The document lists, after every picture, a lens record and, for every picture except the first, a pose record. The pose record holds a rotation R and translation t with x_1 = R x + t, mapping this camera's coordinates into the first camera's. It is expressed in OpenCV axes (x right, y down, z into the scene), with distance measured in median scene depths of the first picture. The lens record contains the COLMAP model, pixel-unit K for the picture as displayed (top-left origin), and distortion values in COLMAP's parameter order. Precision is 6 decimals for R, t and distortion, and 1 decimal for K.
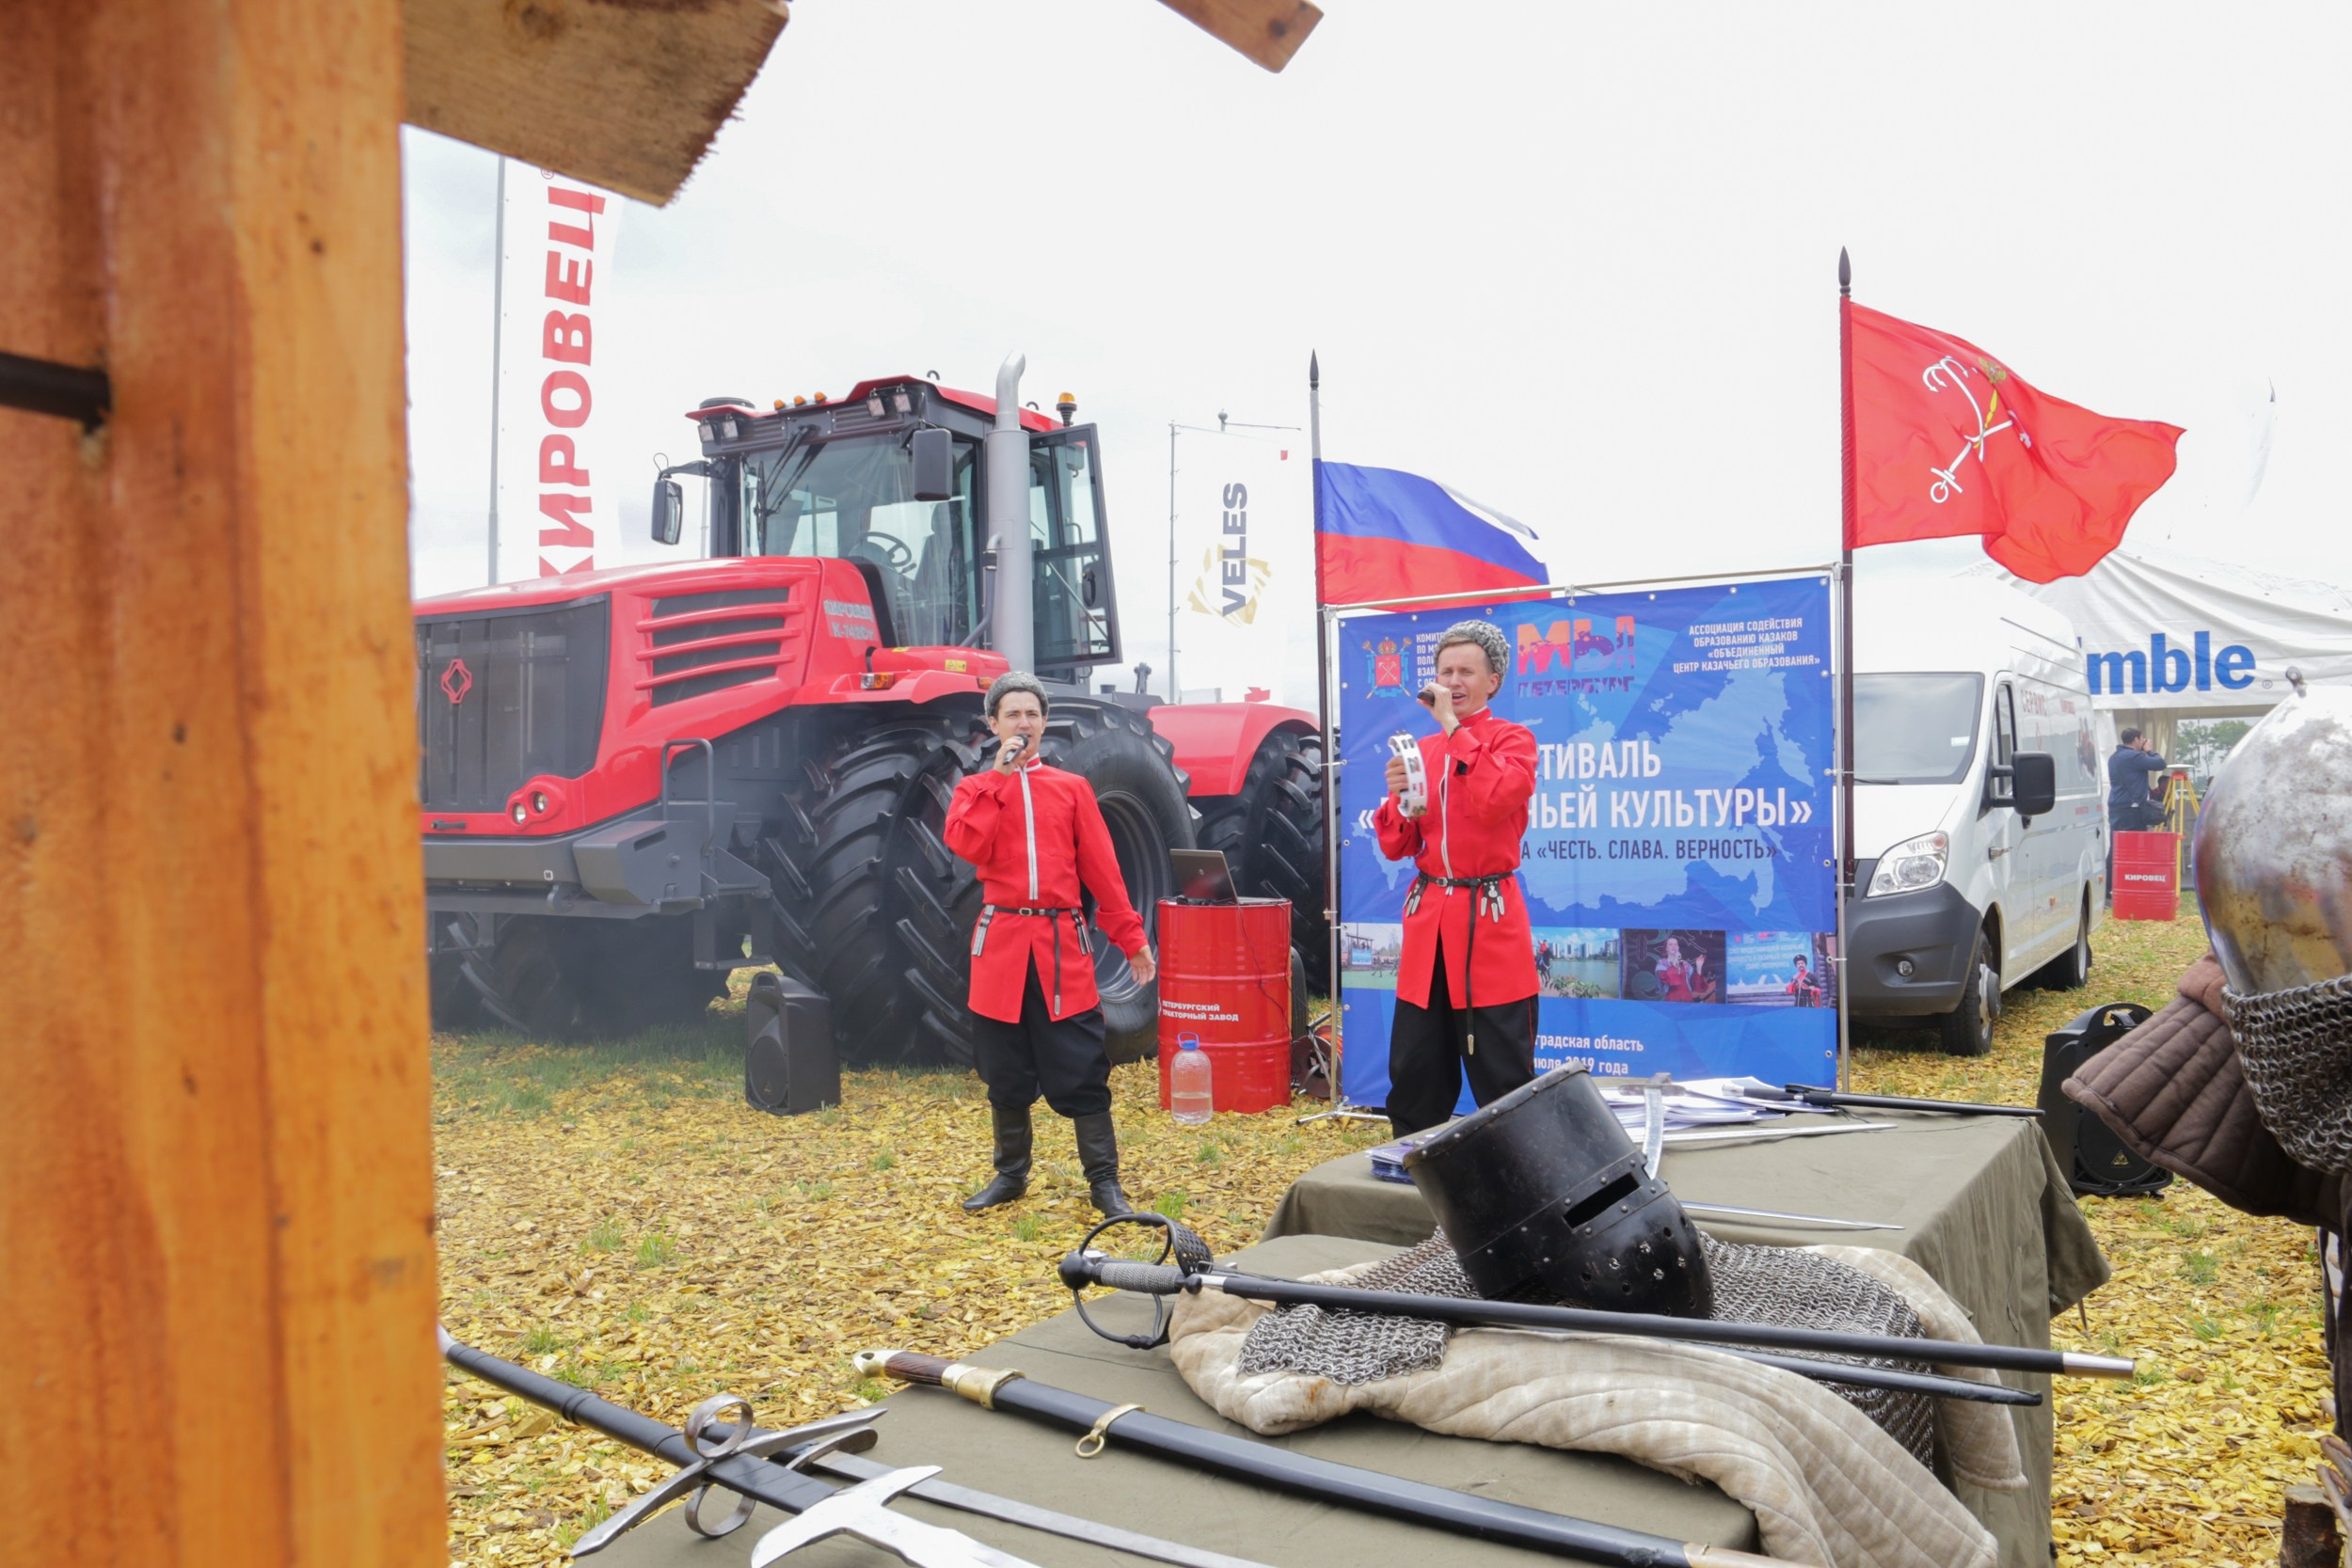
lens RADIAL K [[1830.5, 0, 1134.9], [0, 1830.5, 781.5], [0, 0, 1]] dist [-0.035313, 0.002001]
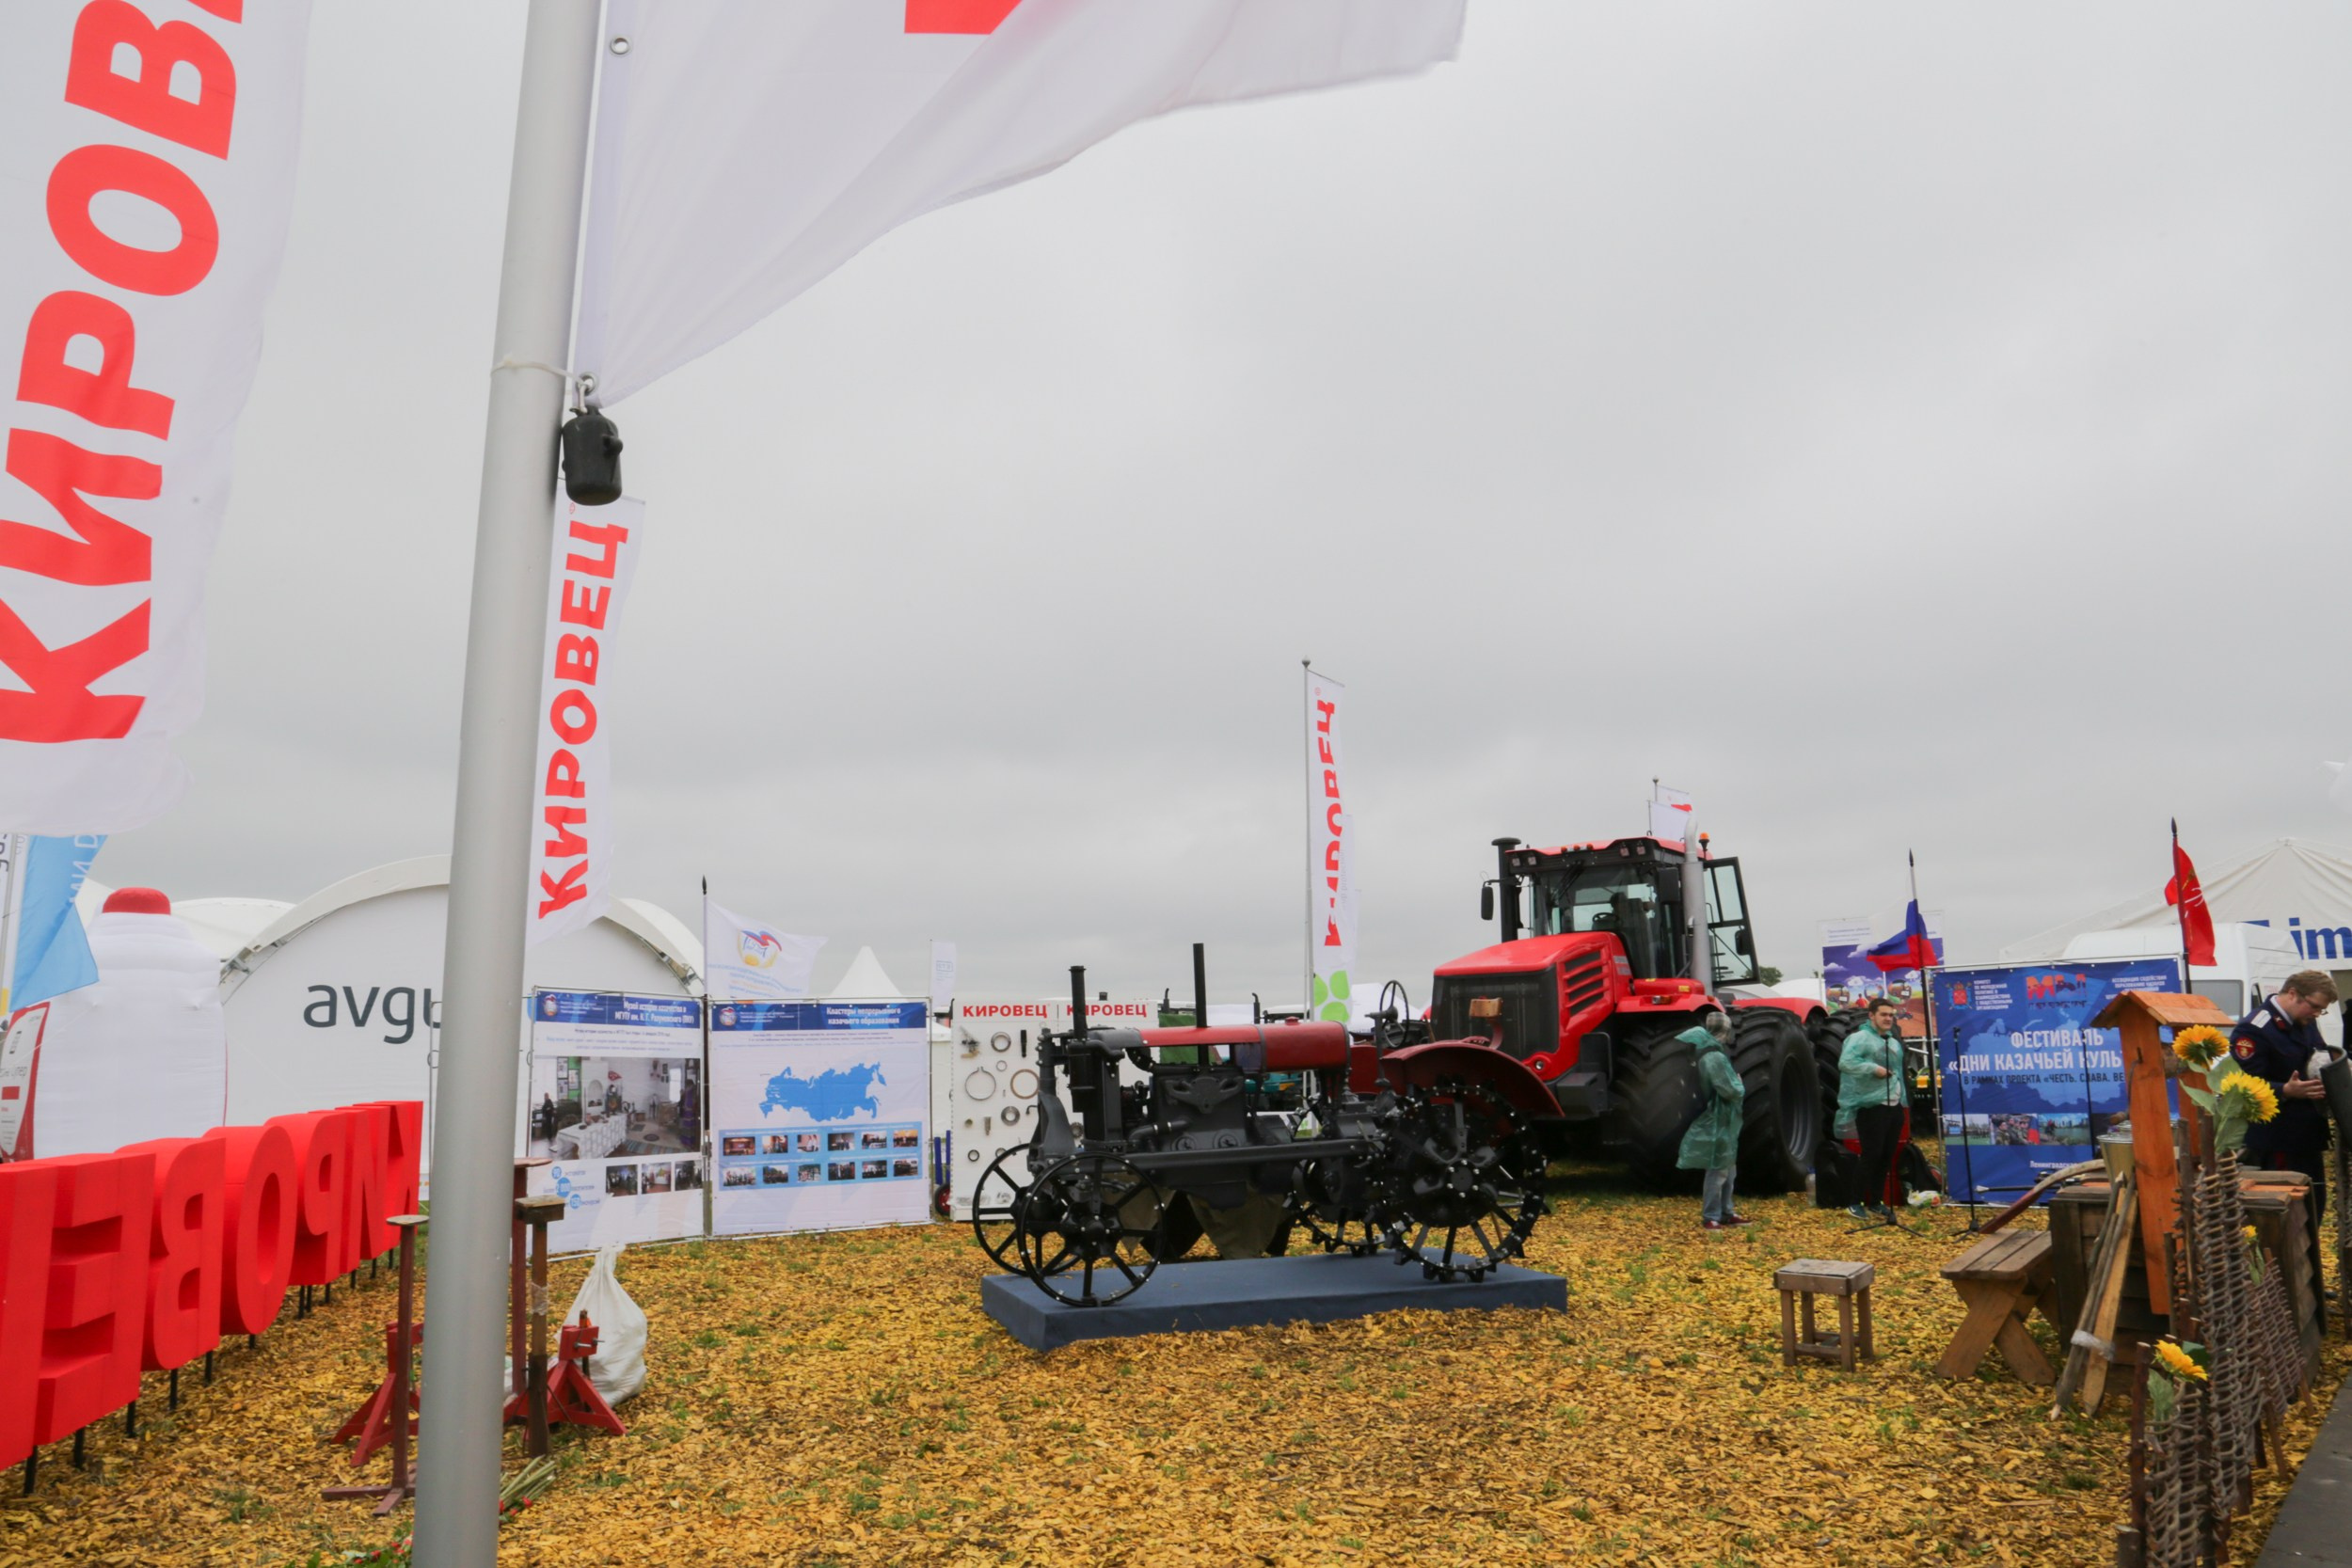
lens RADIAL K [[1601.3, 0, 1210.7], [0, 1601.3, 811.6], [0, 0, 1]] dist [-0.075564, 0.010893]
pose [[0.993242, -0.028331, -0.112547, -0.487851], [0.013286, 0.991128, -0.132244, -0.039992], [0.115295, 0.129856, 0.984807, -0.896701]]
